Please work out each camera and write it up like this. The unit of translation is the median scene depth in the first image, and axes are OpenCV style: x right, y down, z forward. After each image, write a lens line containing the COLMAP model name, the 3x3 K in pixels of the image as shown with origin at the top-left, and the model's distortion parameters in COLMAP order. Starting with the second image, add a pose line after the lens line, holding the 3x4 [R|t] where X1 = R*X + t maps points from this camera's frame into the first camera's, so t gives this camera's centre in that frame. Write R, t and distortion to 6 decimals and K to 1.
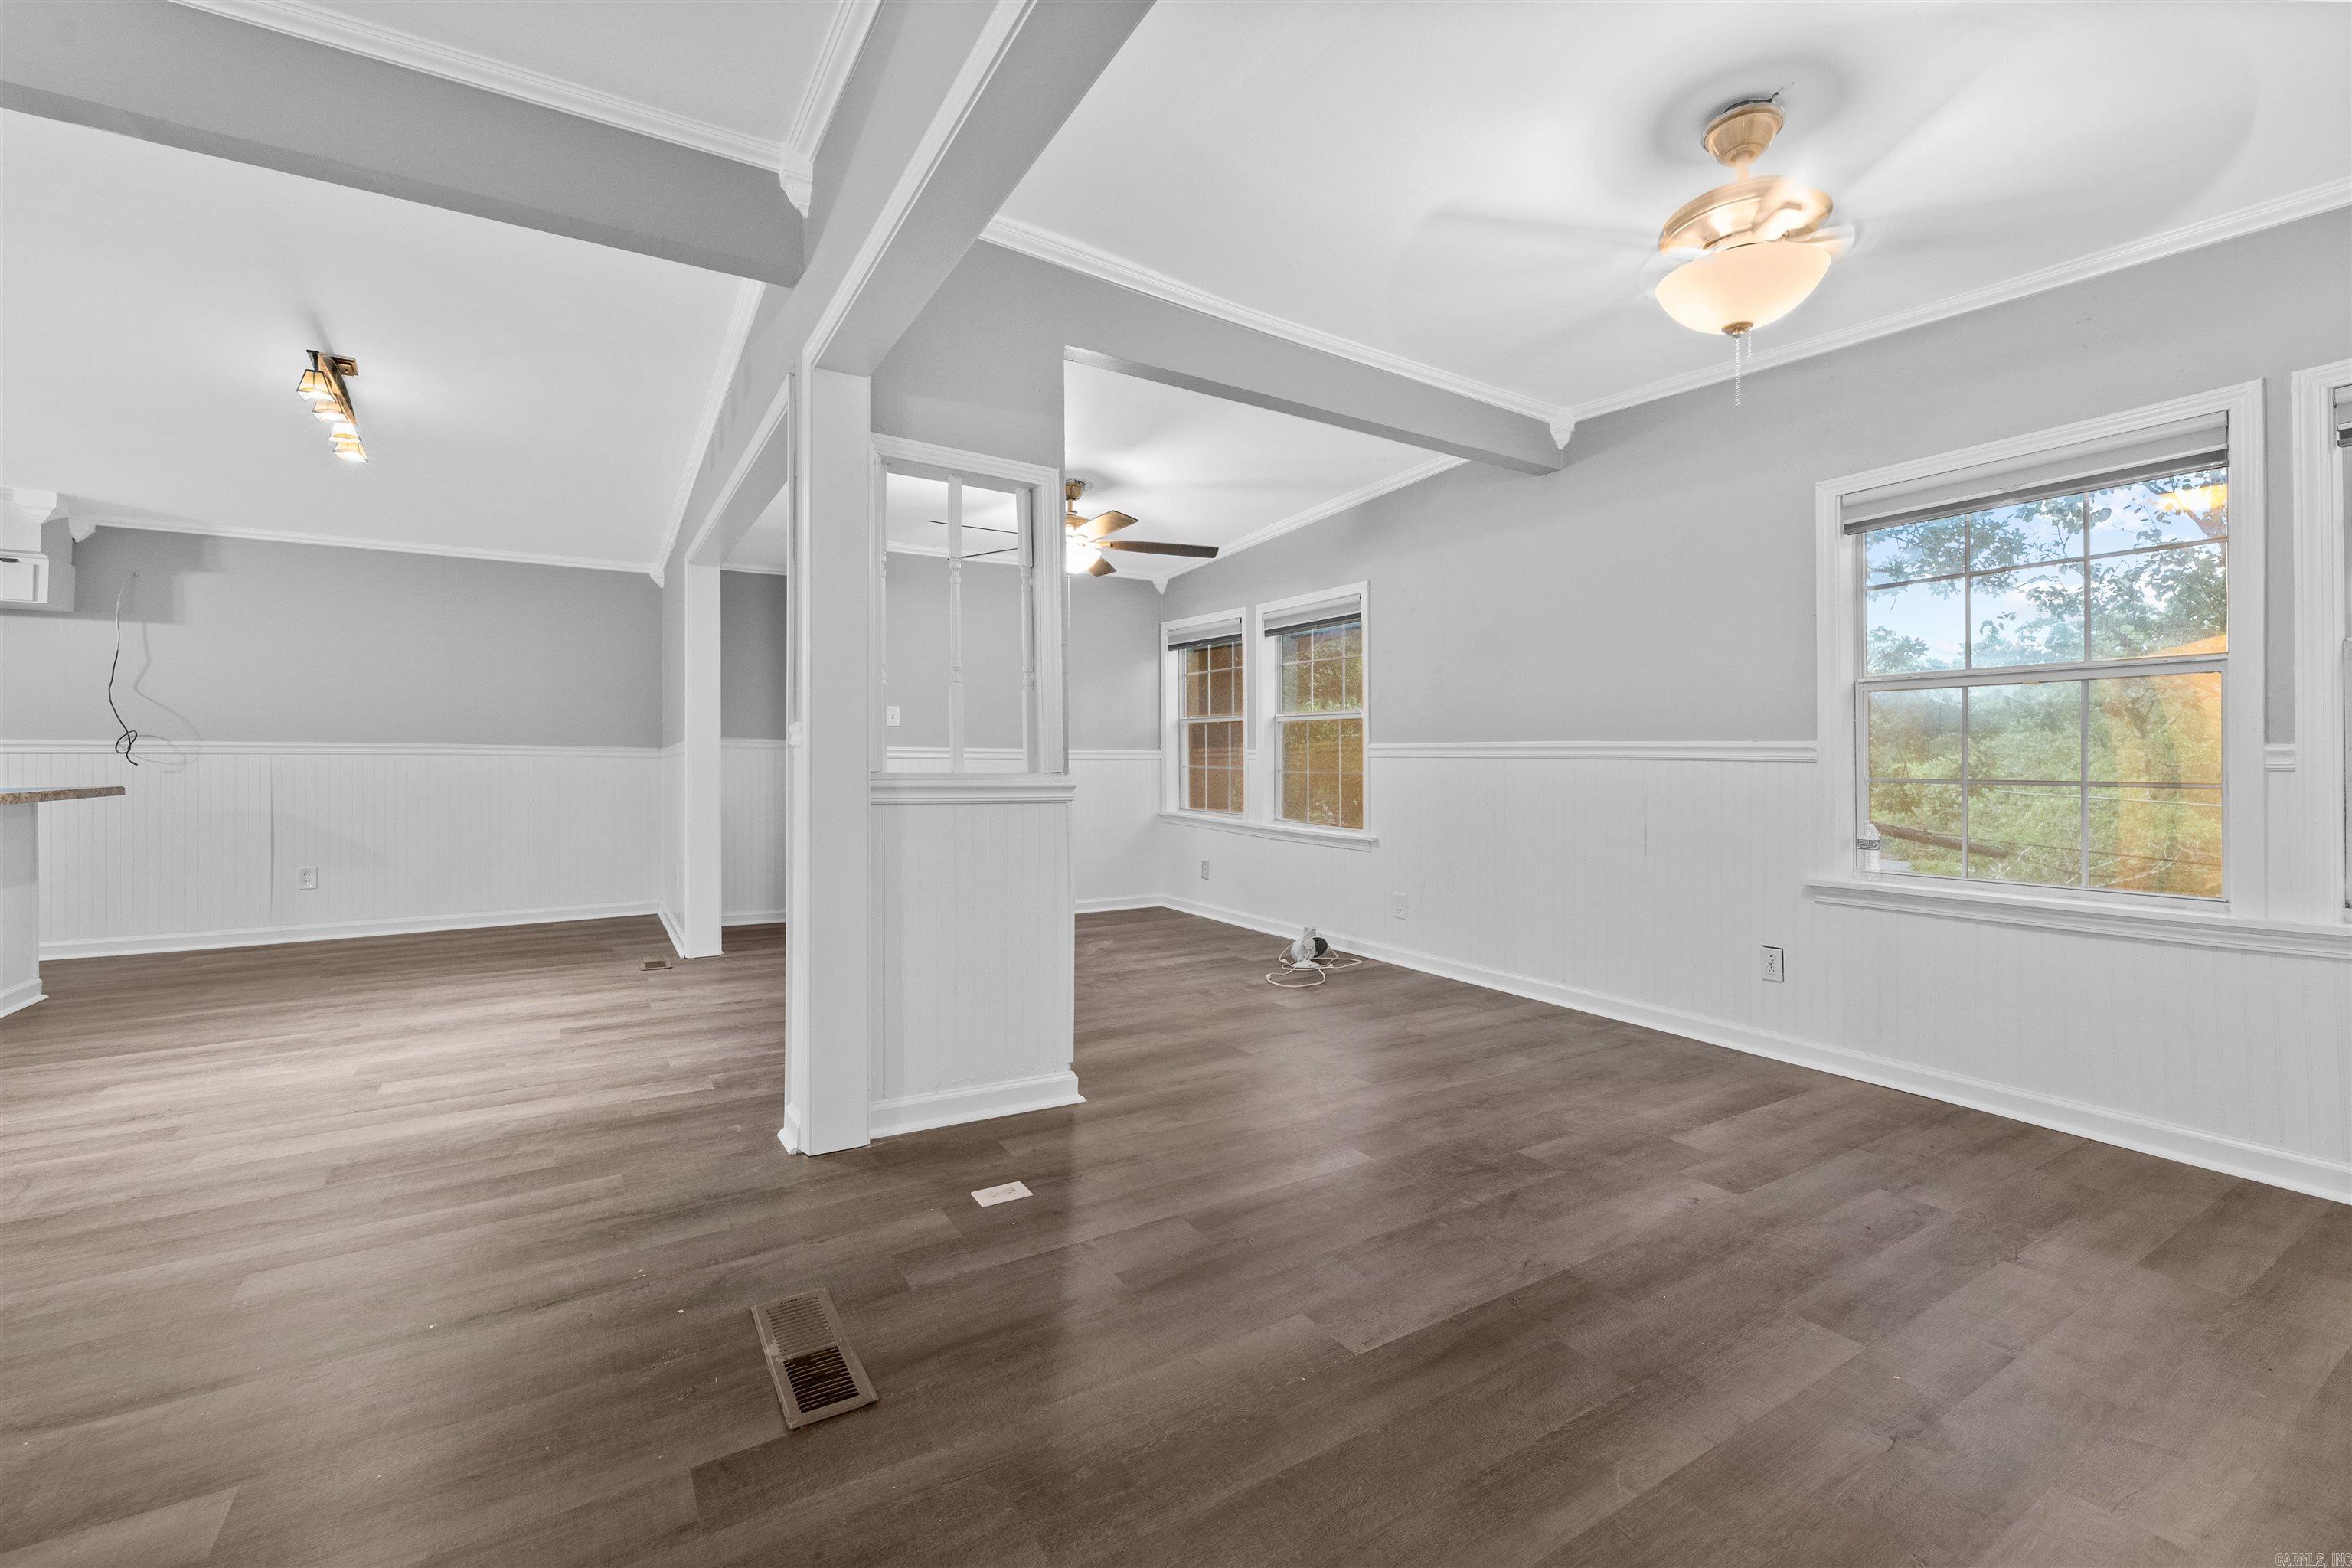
lens RADIAL K [[965.7, 0, 1167.8], [0, 965.7, 772.6], [0, 0, 1]] dist [0.017071, -0.007716]
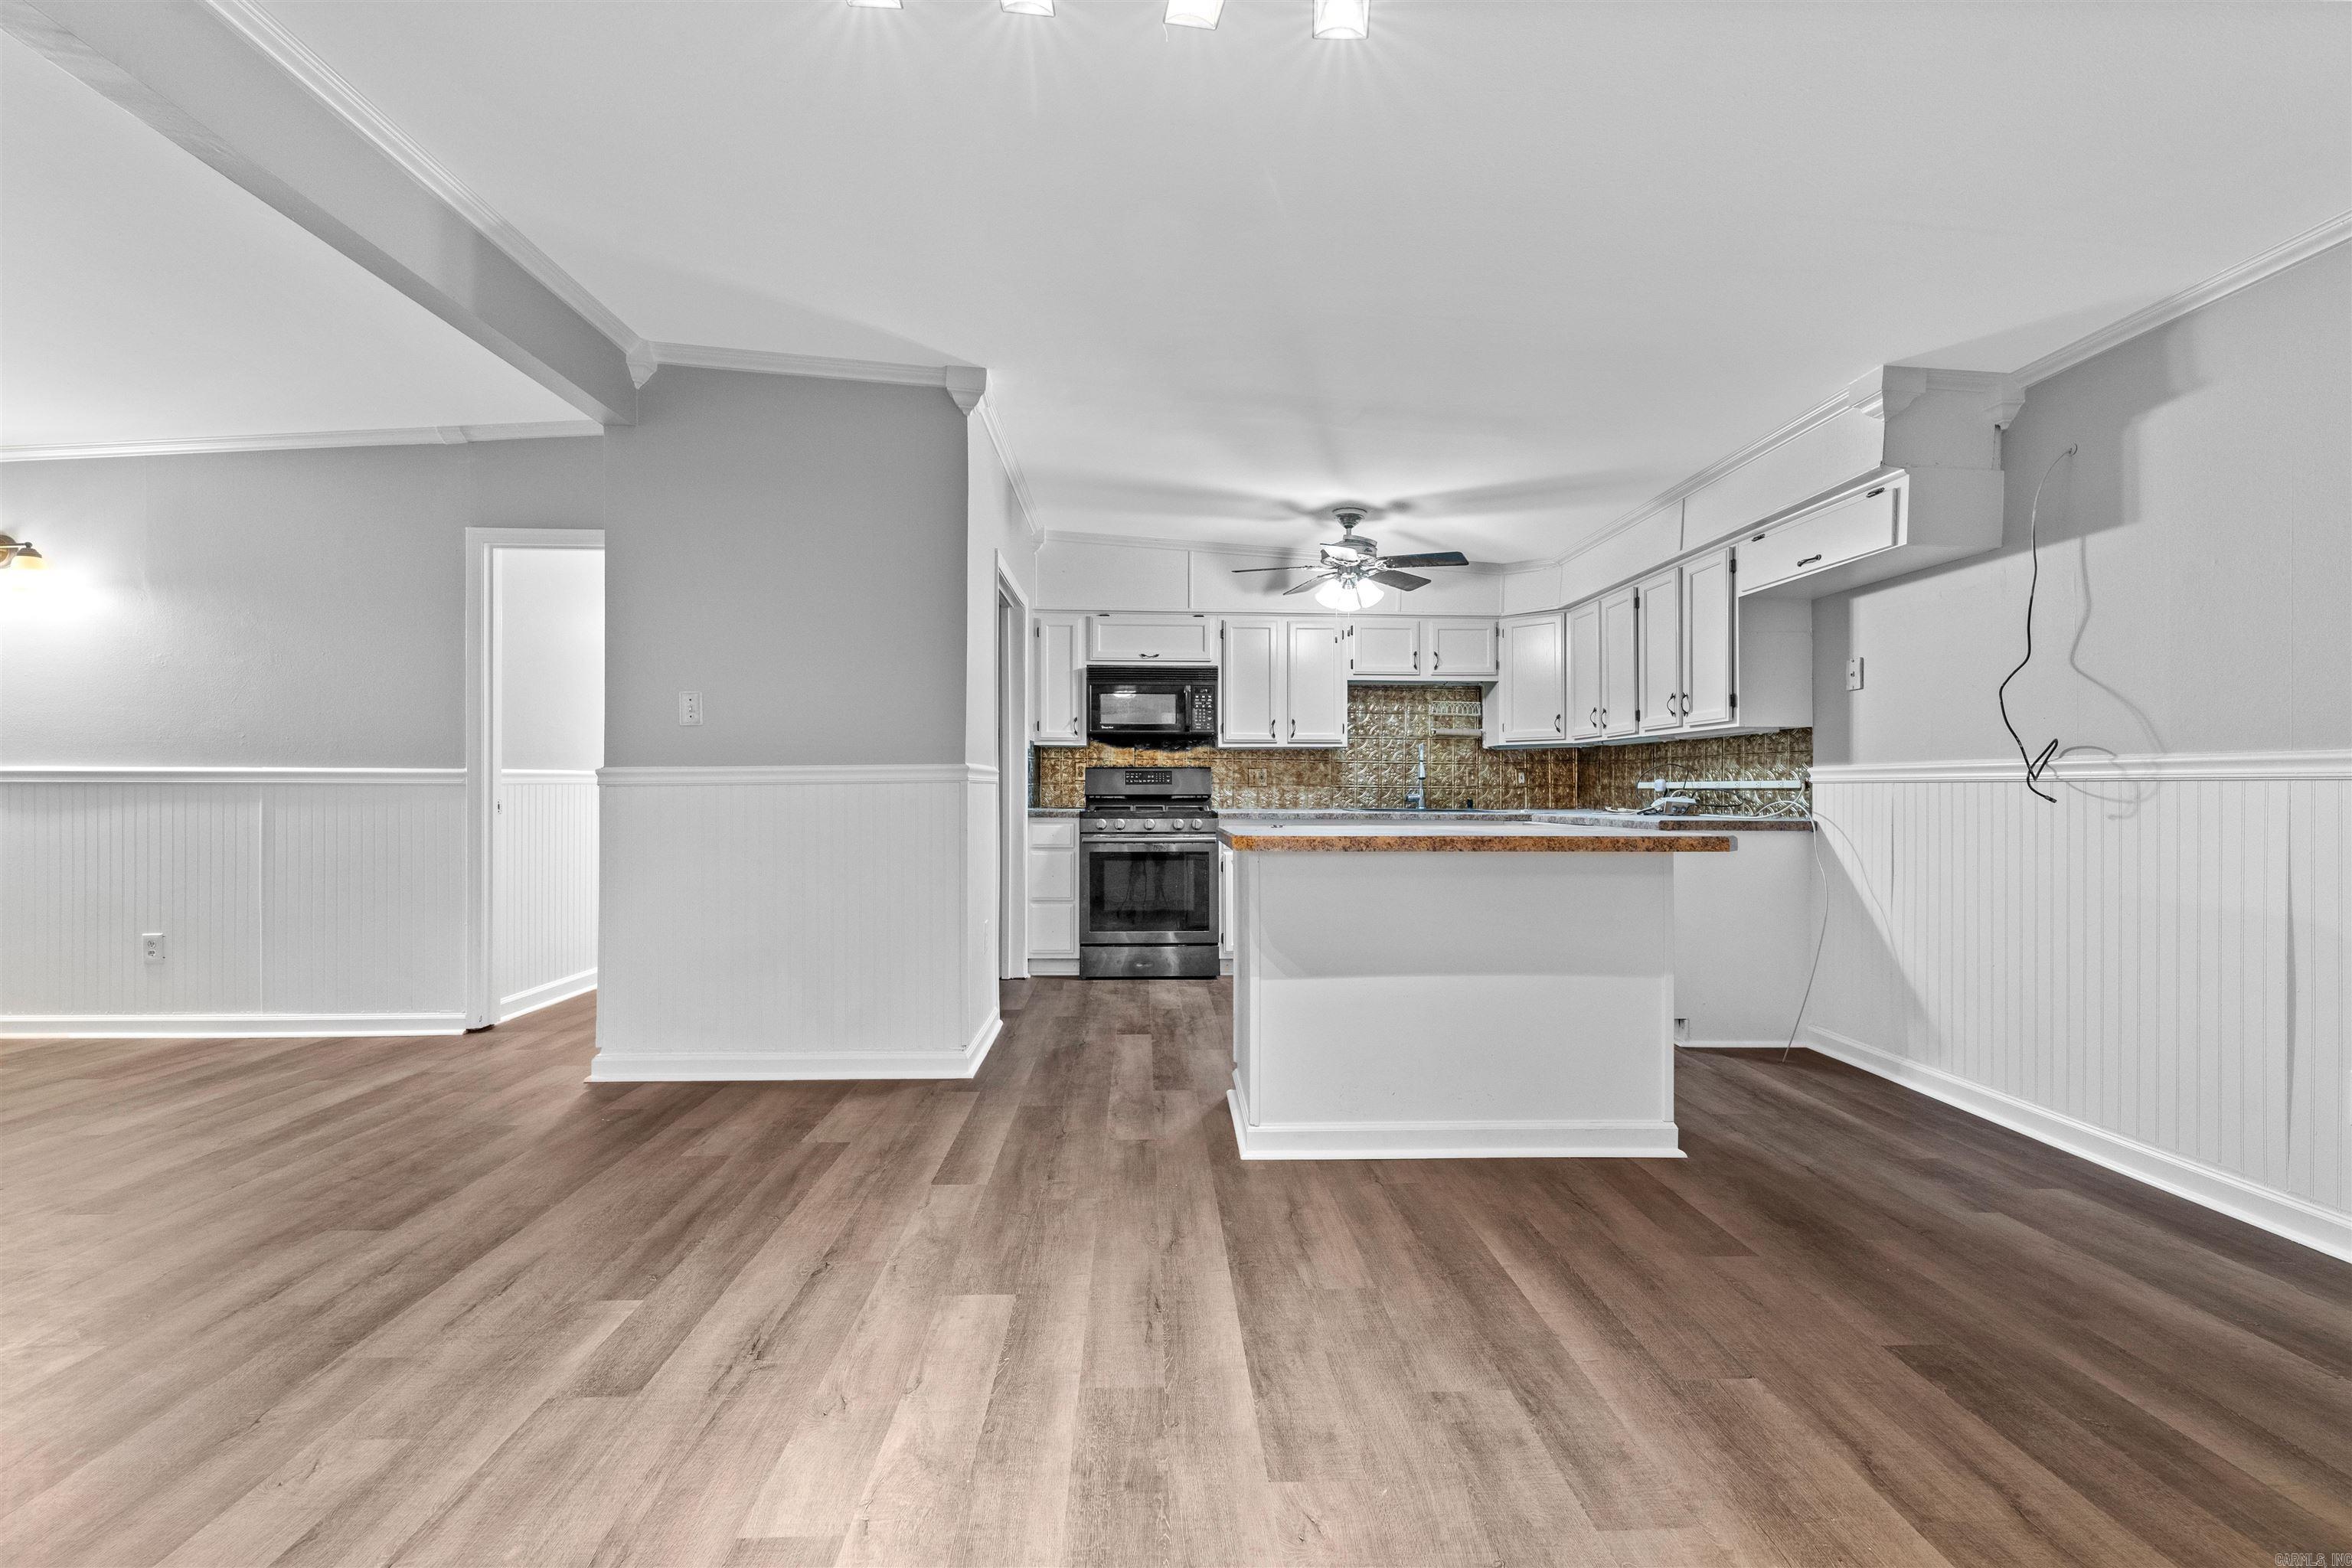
lens RADIAL K [[968.1, 0, 1198.9], [0, 968.1, 785.4], [0, 0, 1]] dist [0.016783, -0.007738]
pose [[-0.490753, -0.005491, -0.871281, -0.658421], [-0.015510, 0.999877, 0.002435, -0.021023], [0.871161, 0.014709, -0.490778, 1.605195]]
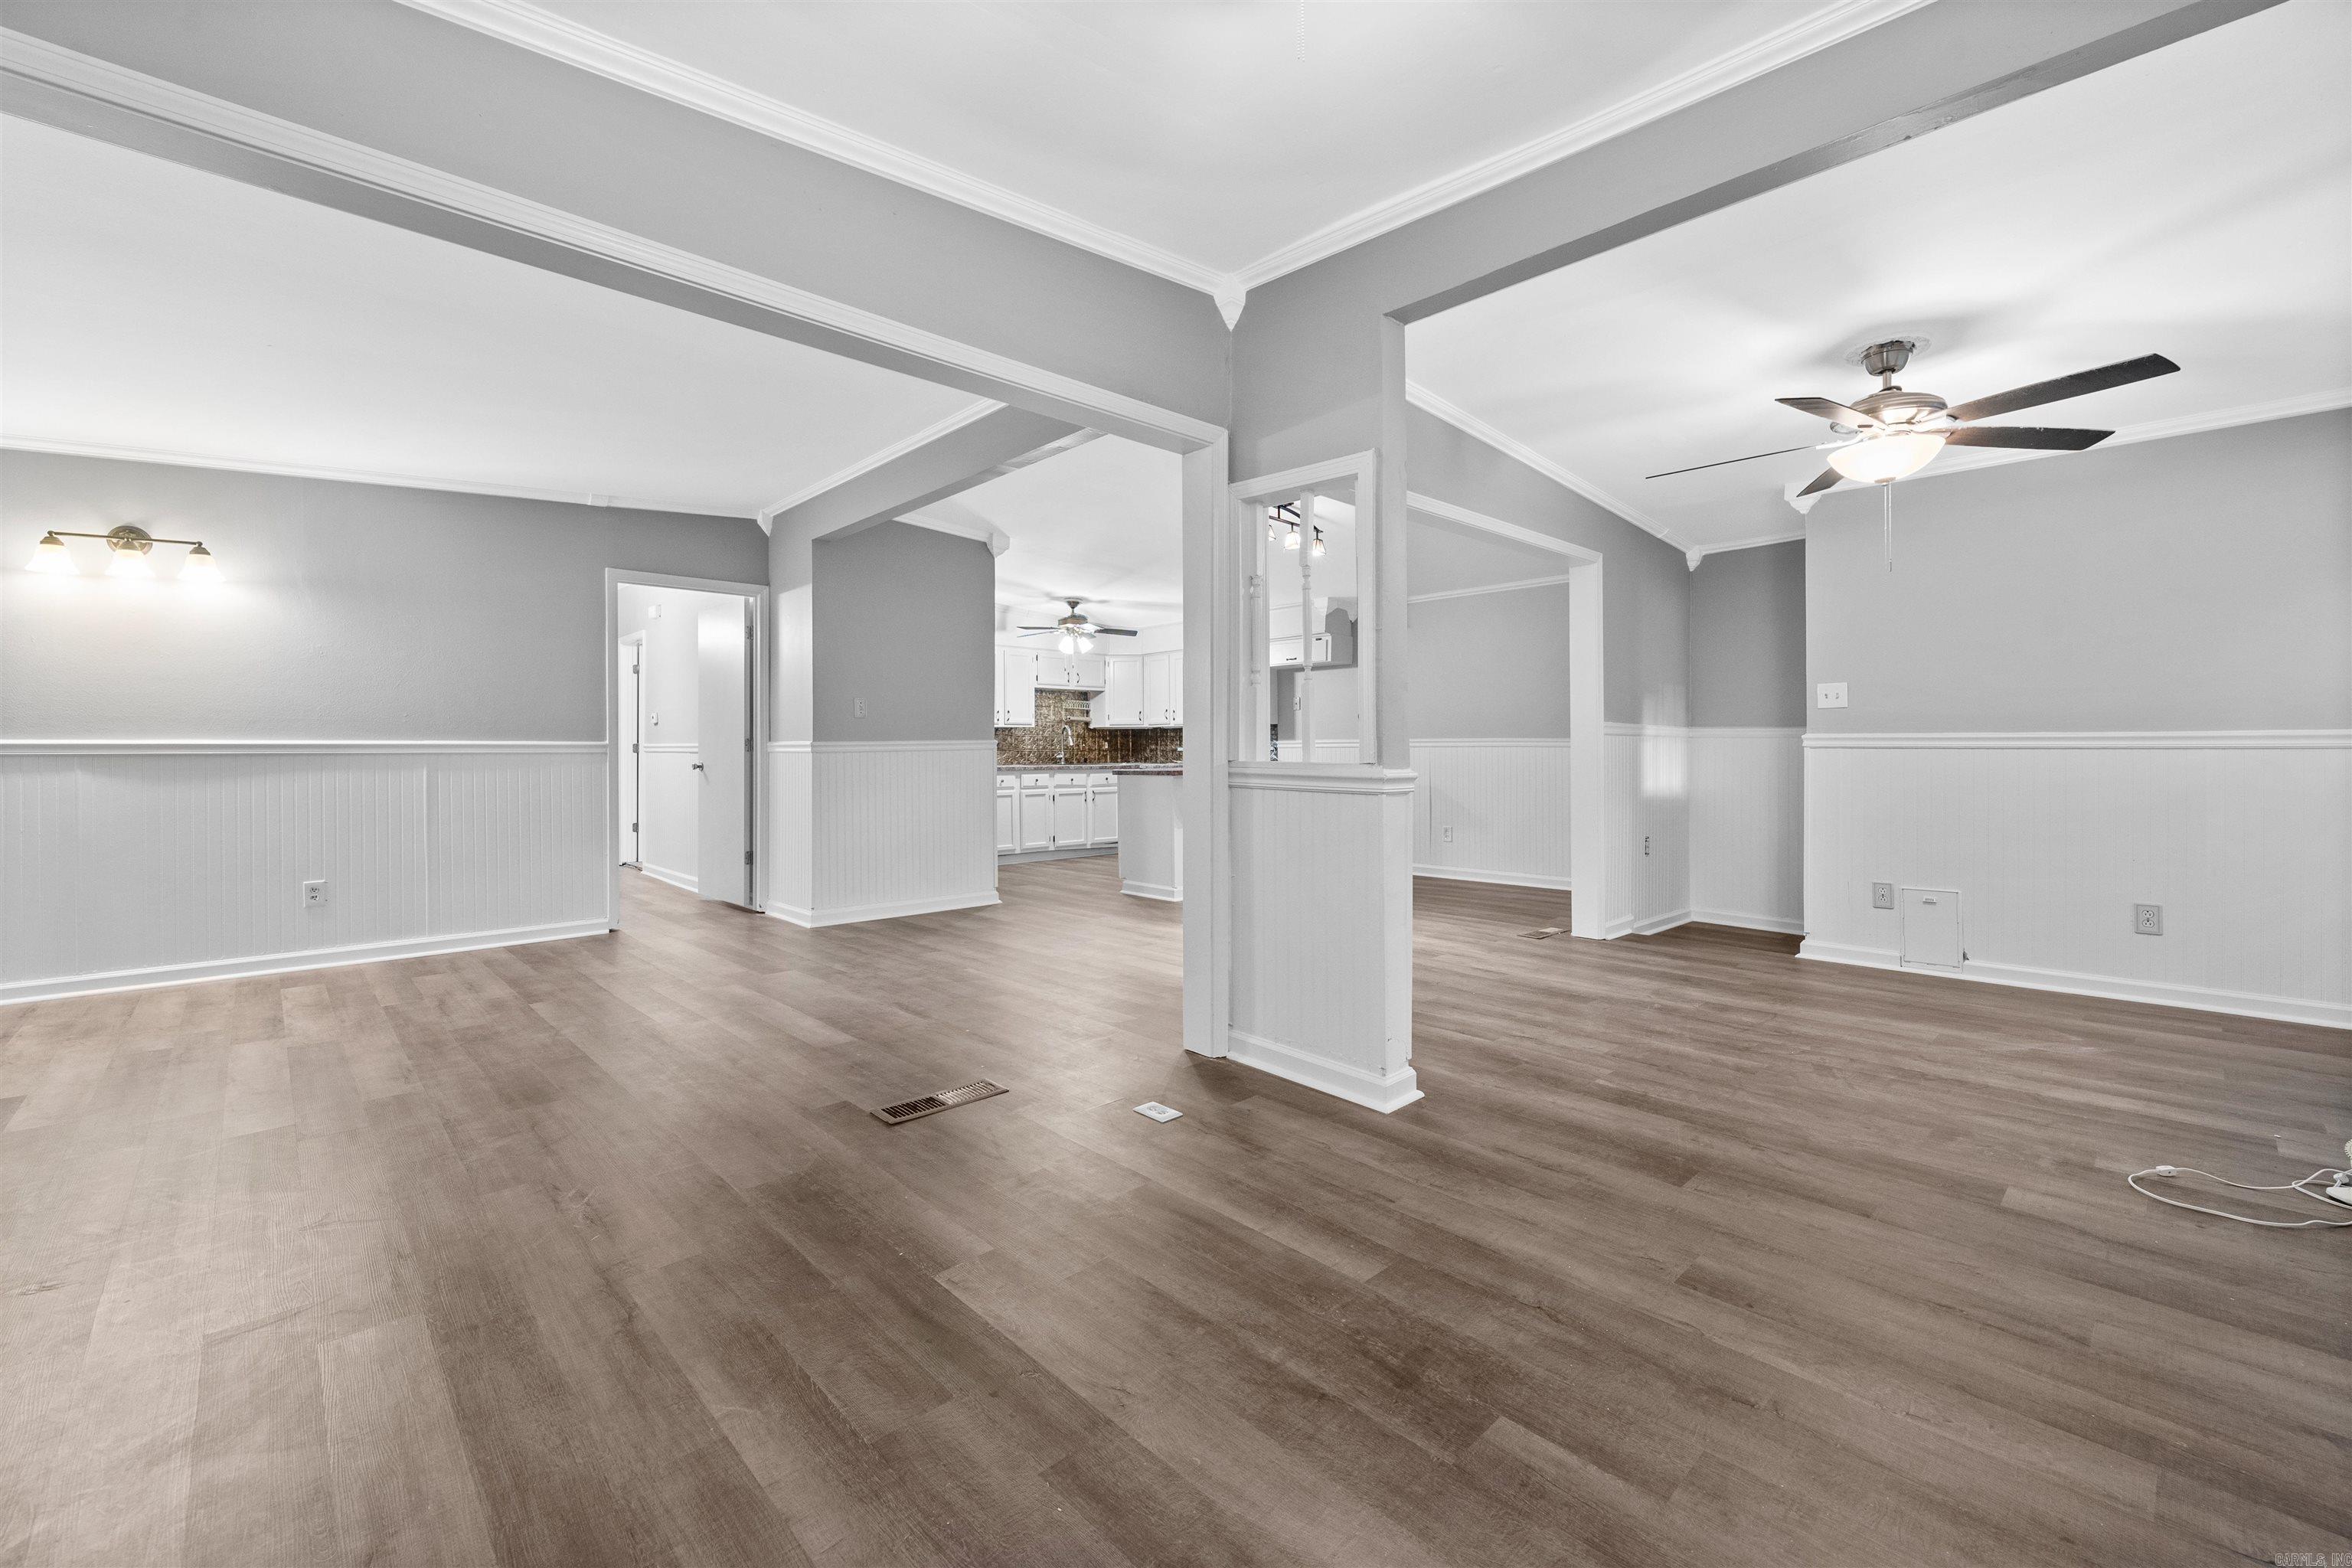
lens RADIAL K [[960.2, 0, 1171.5], [0, 960.2, 744.9], [0, 0, 1]] dist [0.000562, -0.000504]
pose [[0.207138, -0.009297, -0.978267, 0.836929], [-0.008159, 0.999904, -0.011230, -0.005701], [0.978278, 0.010308, 0.207043, 0.640471]]
